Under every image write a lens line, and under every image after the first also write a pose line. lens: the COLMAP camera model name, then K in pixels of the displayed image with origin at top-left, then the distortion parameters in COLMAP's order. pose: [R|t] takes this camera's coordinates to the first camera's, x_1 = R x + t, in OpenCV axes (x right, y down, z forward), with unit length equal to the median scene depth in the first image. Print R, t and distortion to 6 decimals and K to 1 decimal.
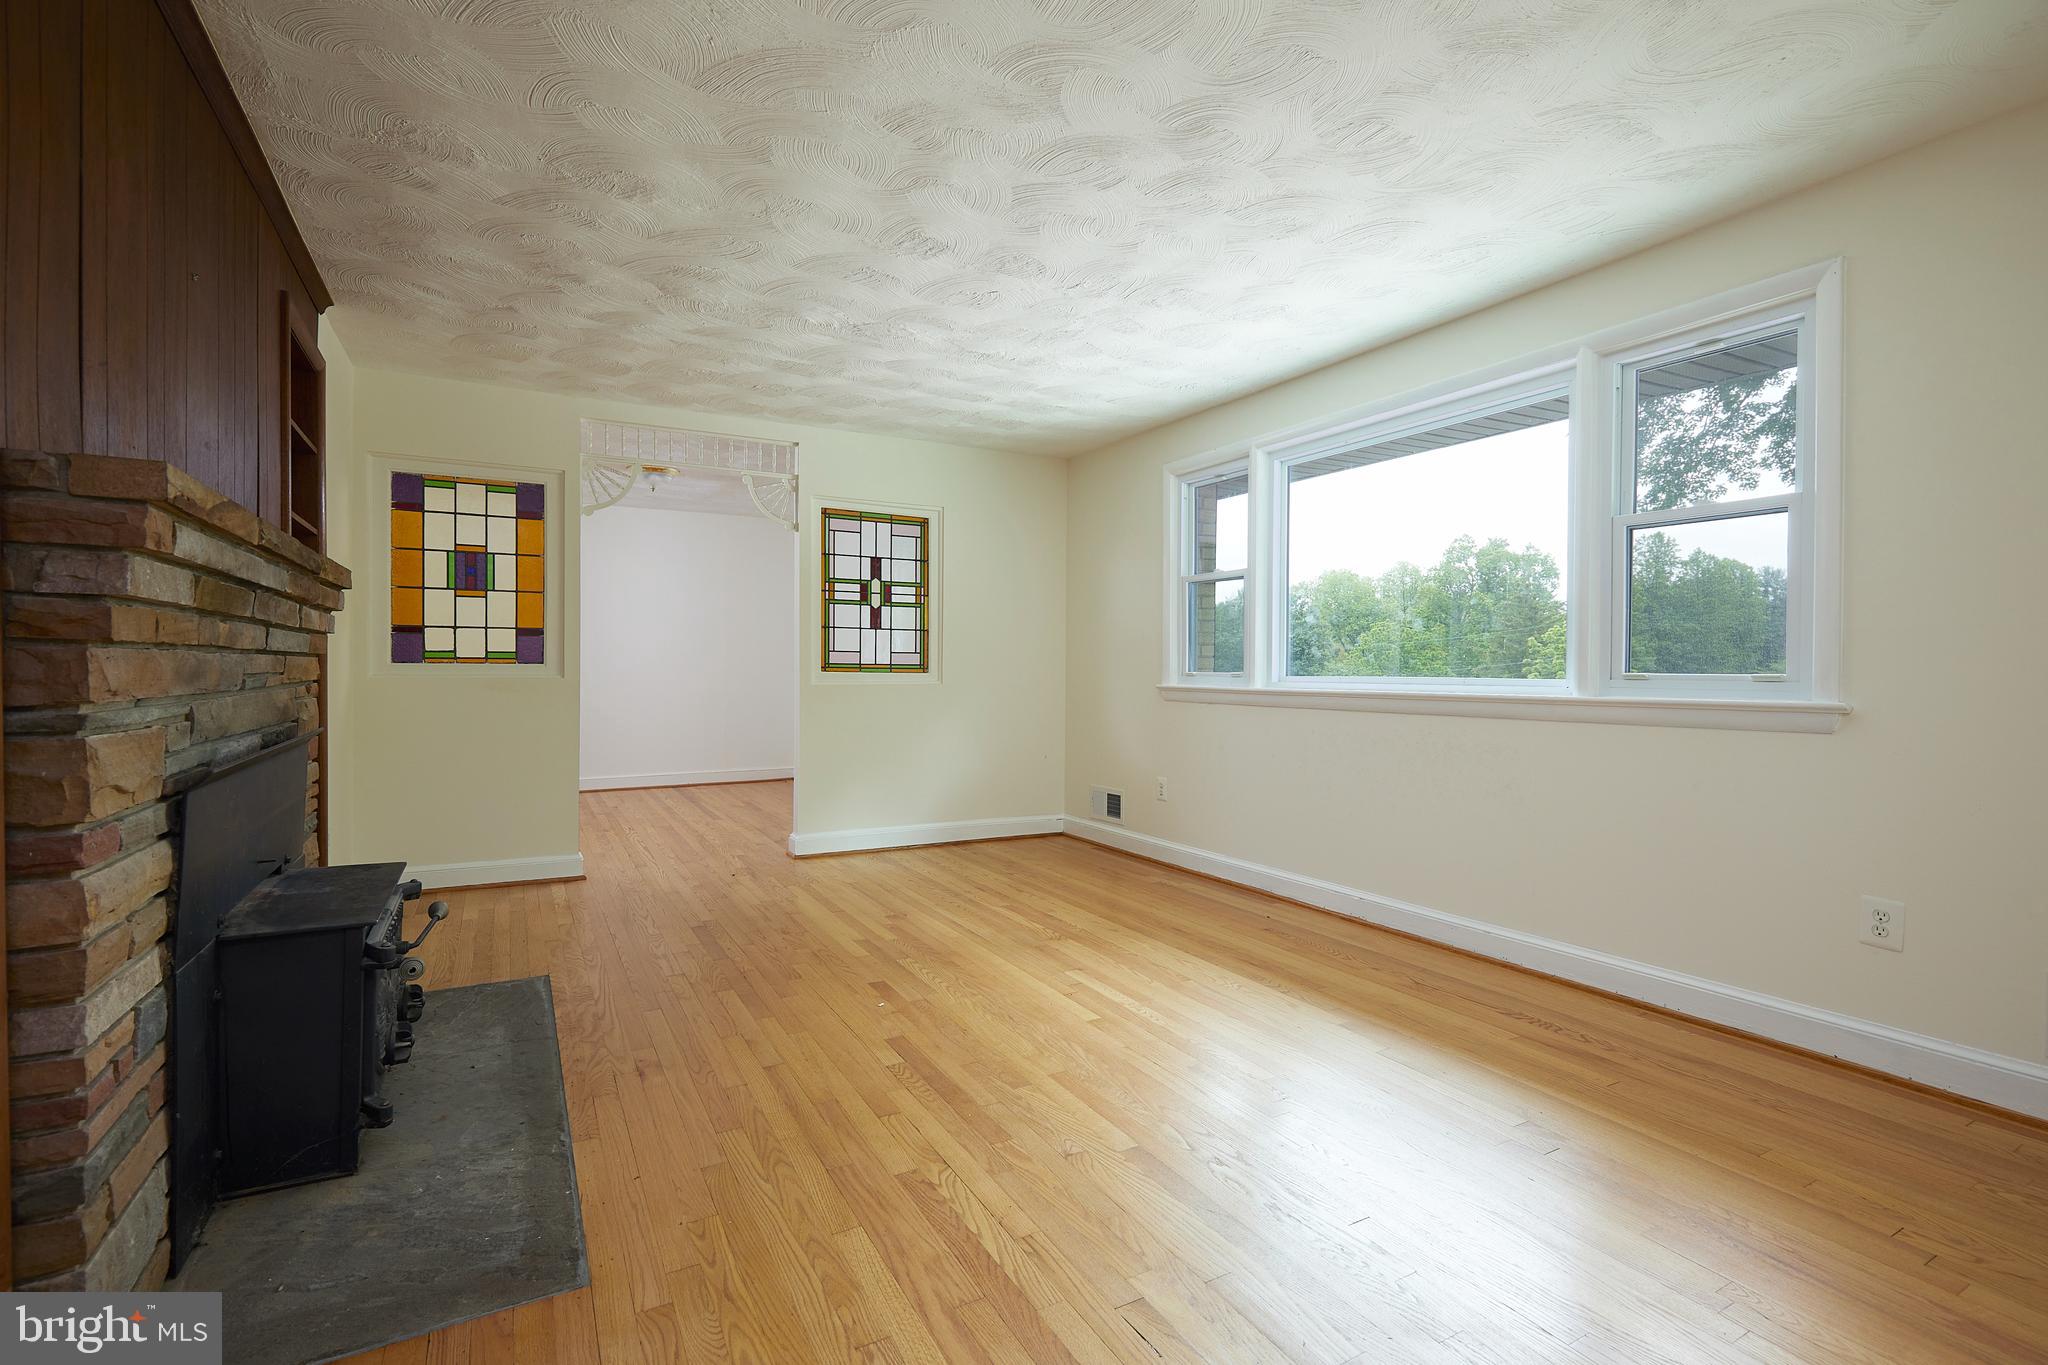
lens RADIAL K [[947.8, 0, 1037.6], [0, 947.8, 676.0], [0, 0, 1]] dist [0.004240, 0.000083]
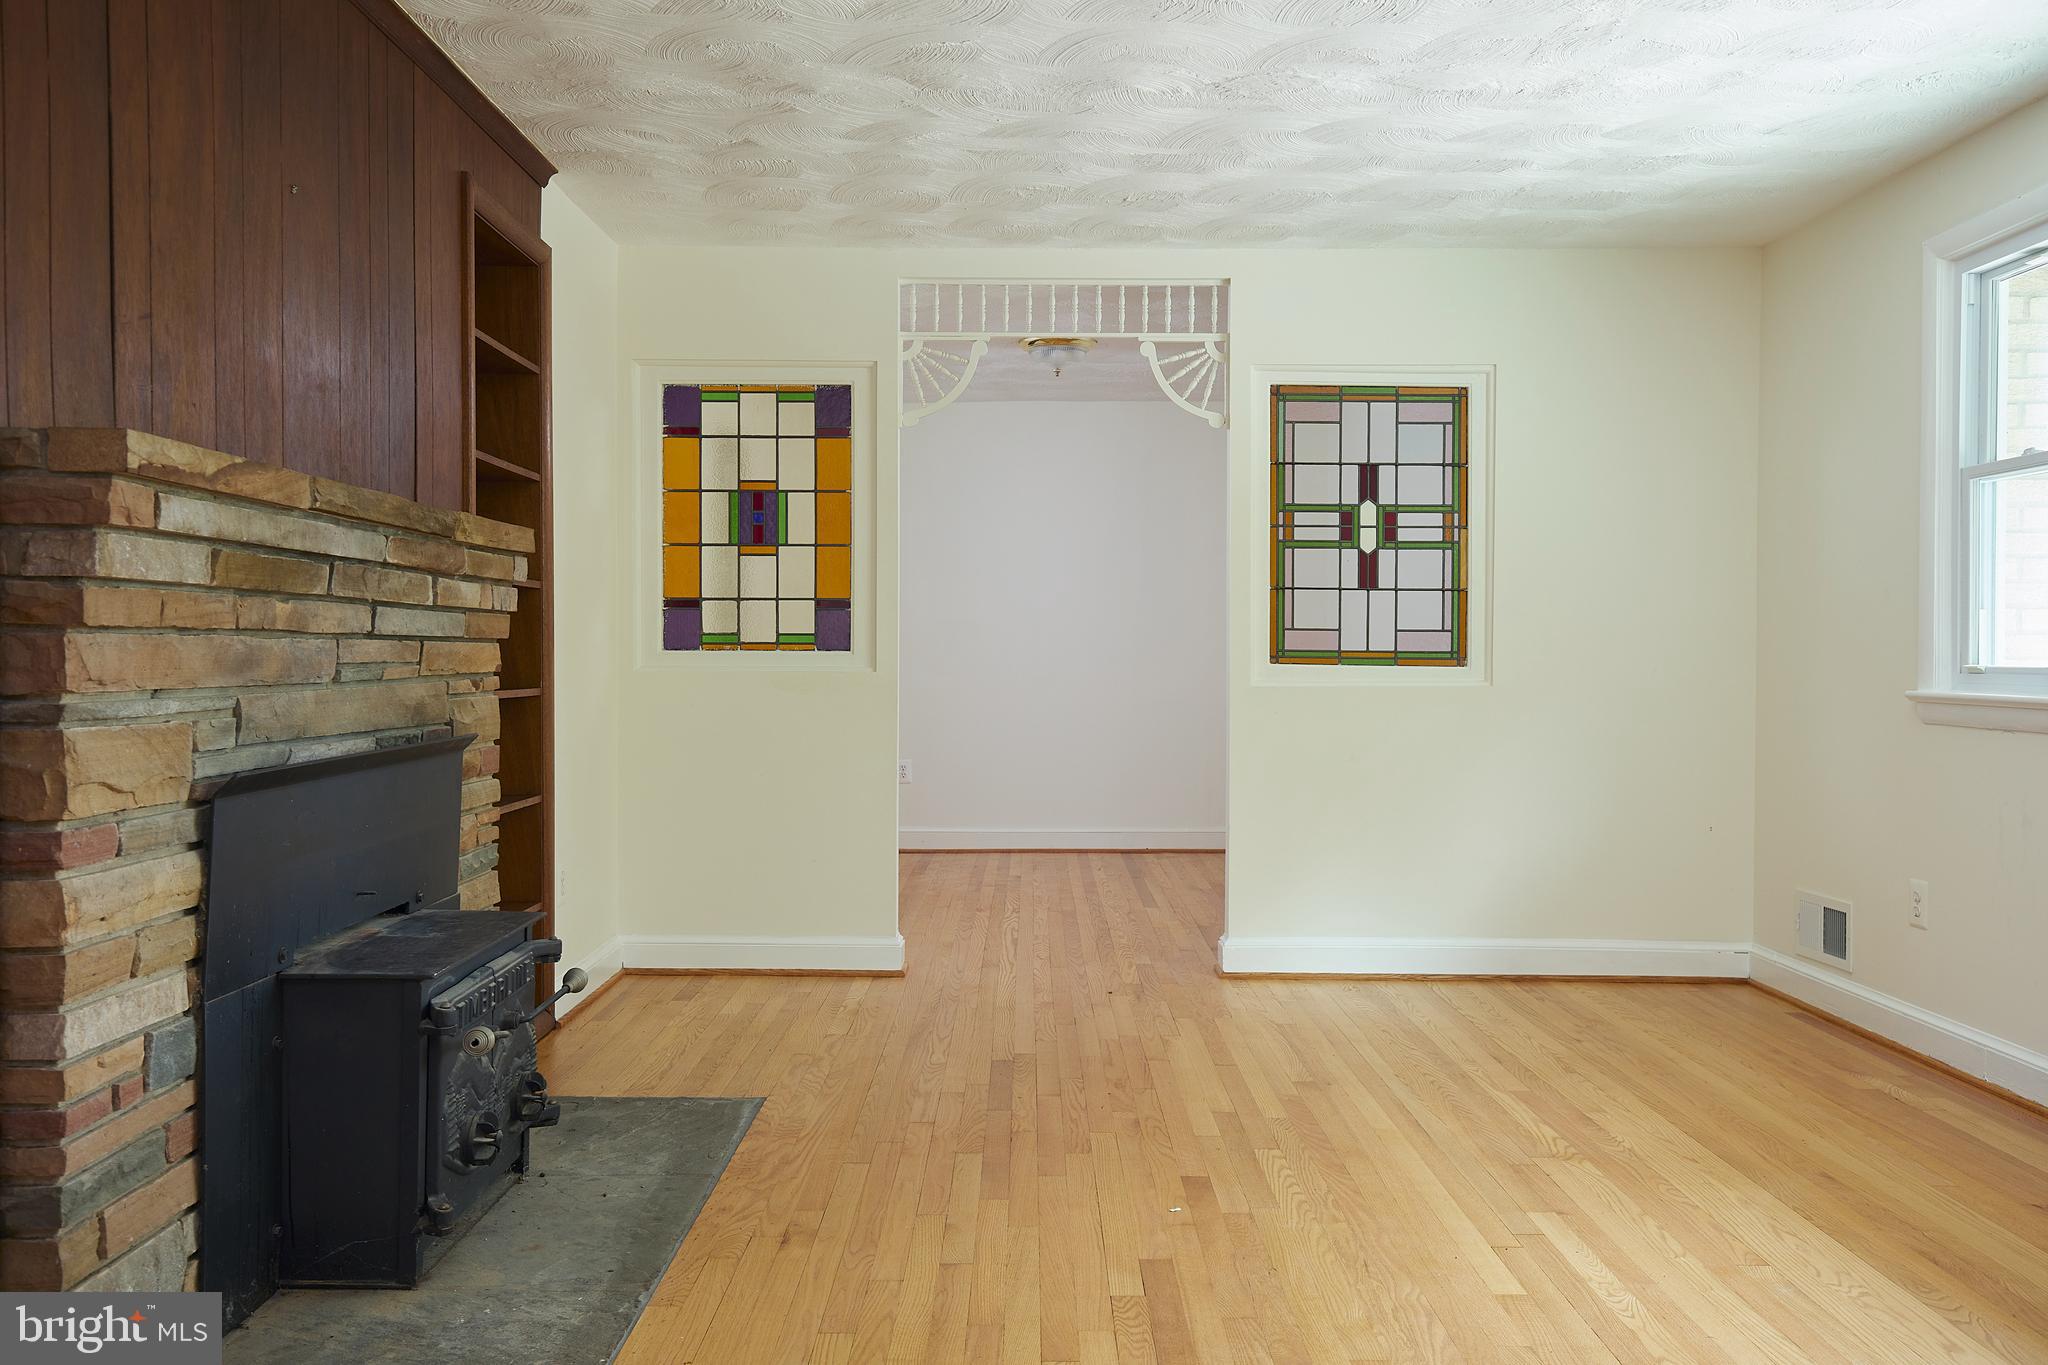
lens RADIAL K [[1731.2, 0, 1036.9], [0, 1731.2, 682.8], [0, 0, 1]] dist [0.029725, 0.002998]
pose [[0.873626, 0.006871, -0.486549, 0.237955], [-0.004422, 0.999971, 0.006183, 0.001511], [0.486578, -0.003250, 0.873631, -0.012824]]
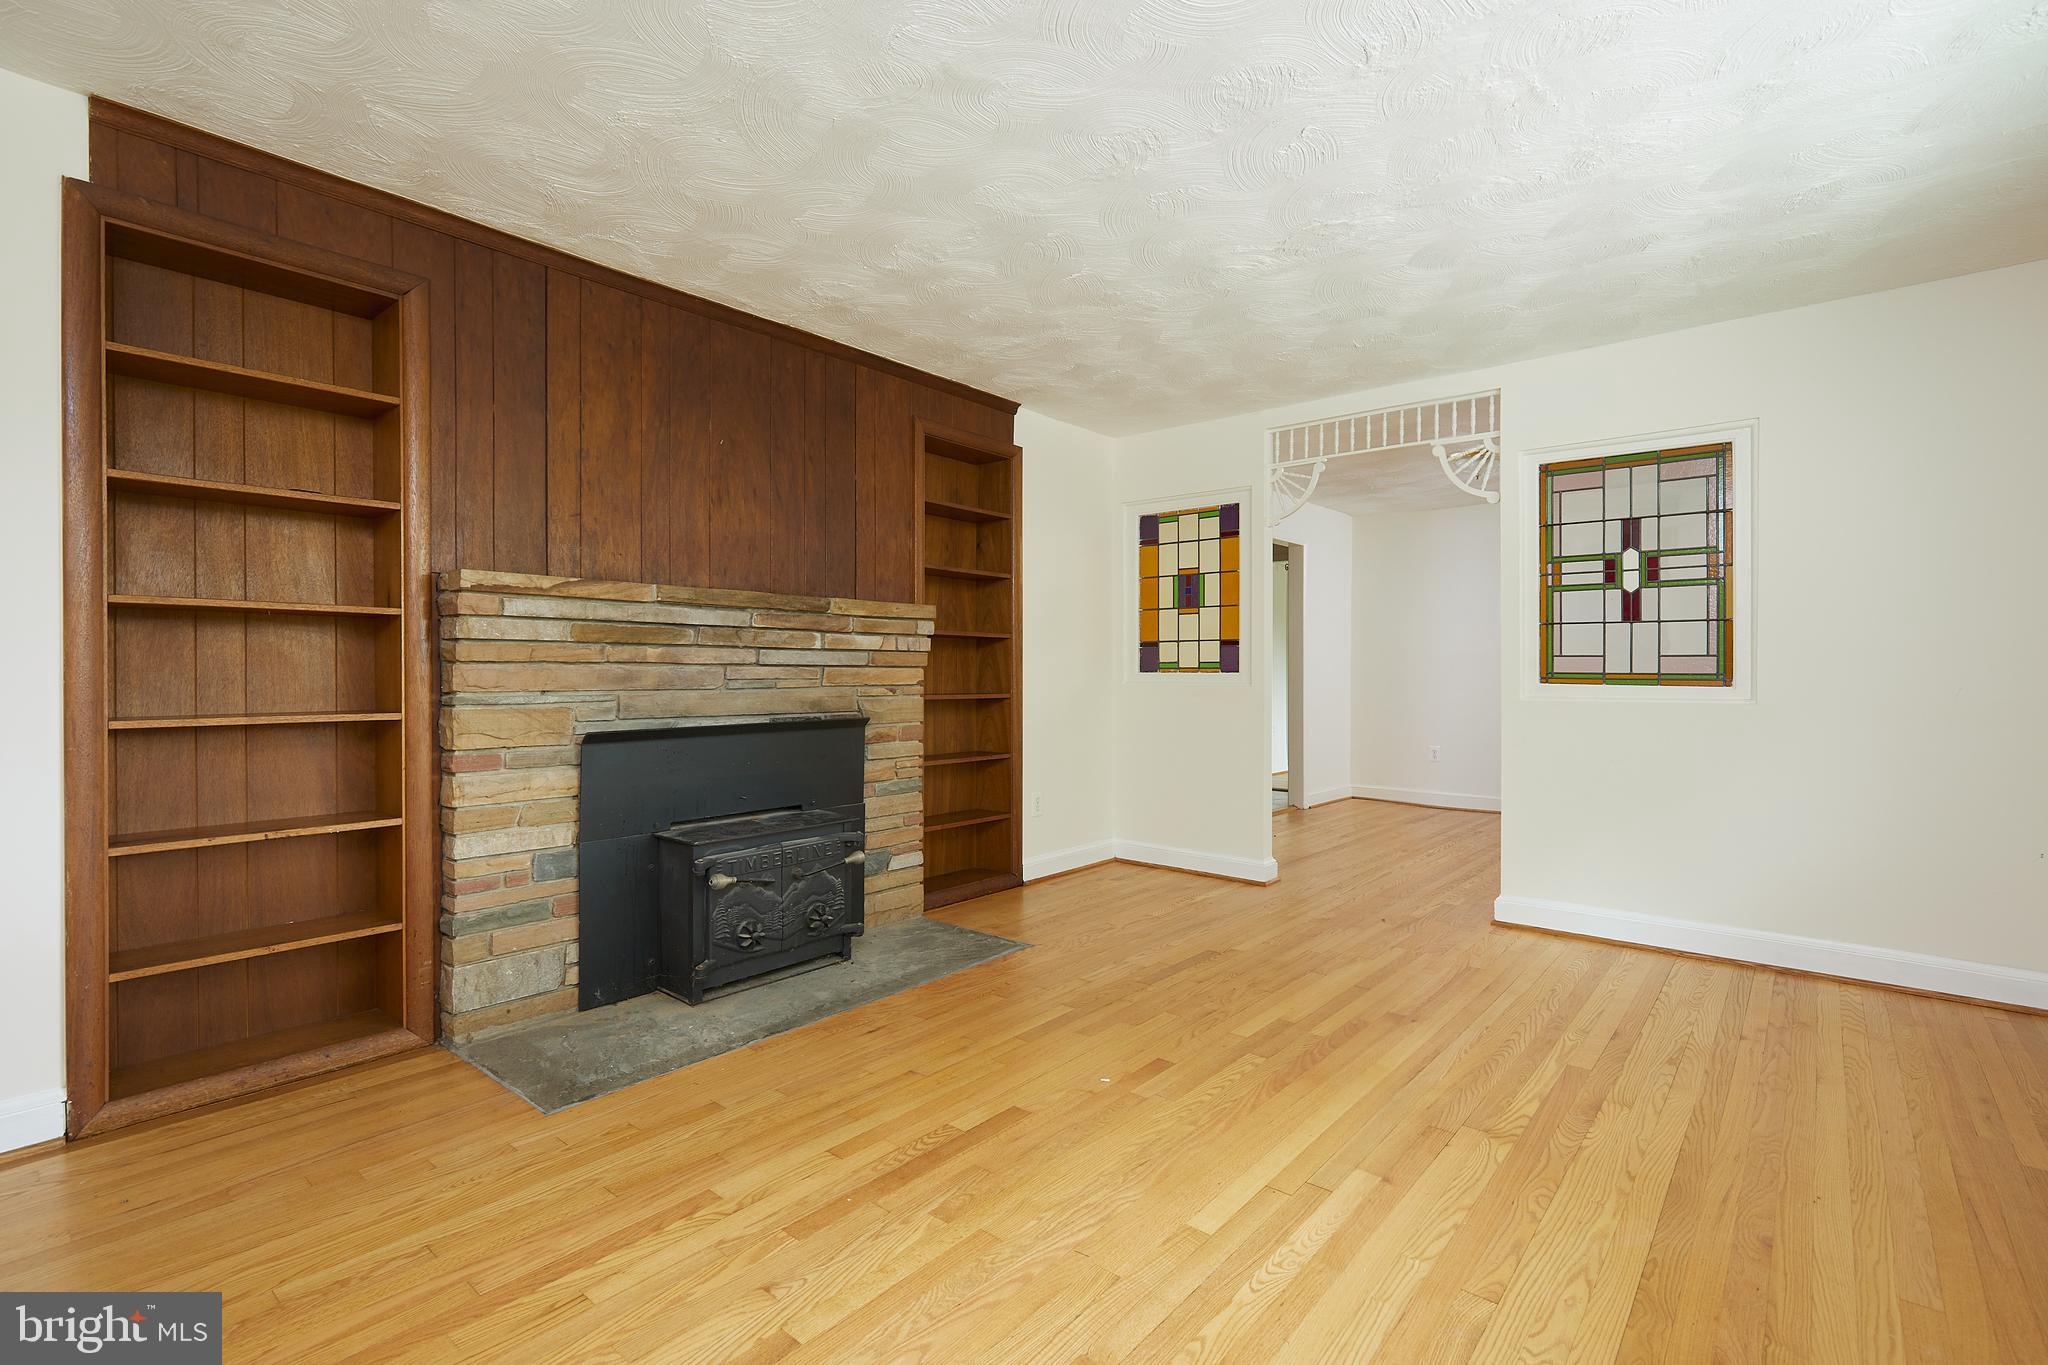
lens RADIAL K [[947.8, 0, 1033.8], [0, 947.8, 679.3], [0, 0, 1]] dist [0.004240, 0.000083]
pose [[0.344662, 0.004709, -0.938715, 0.476202], [-0.012122, 0.999926, 0.000565, -0.004773], [0.938648, 0.011184, 0.344694, 0.519337]]
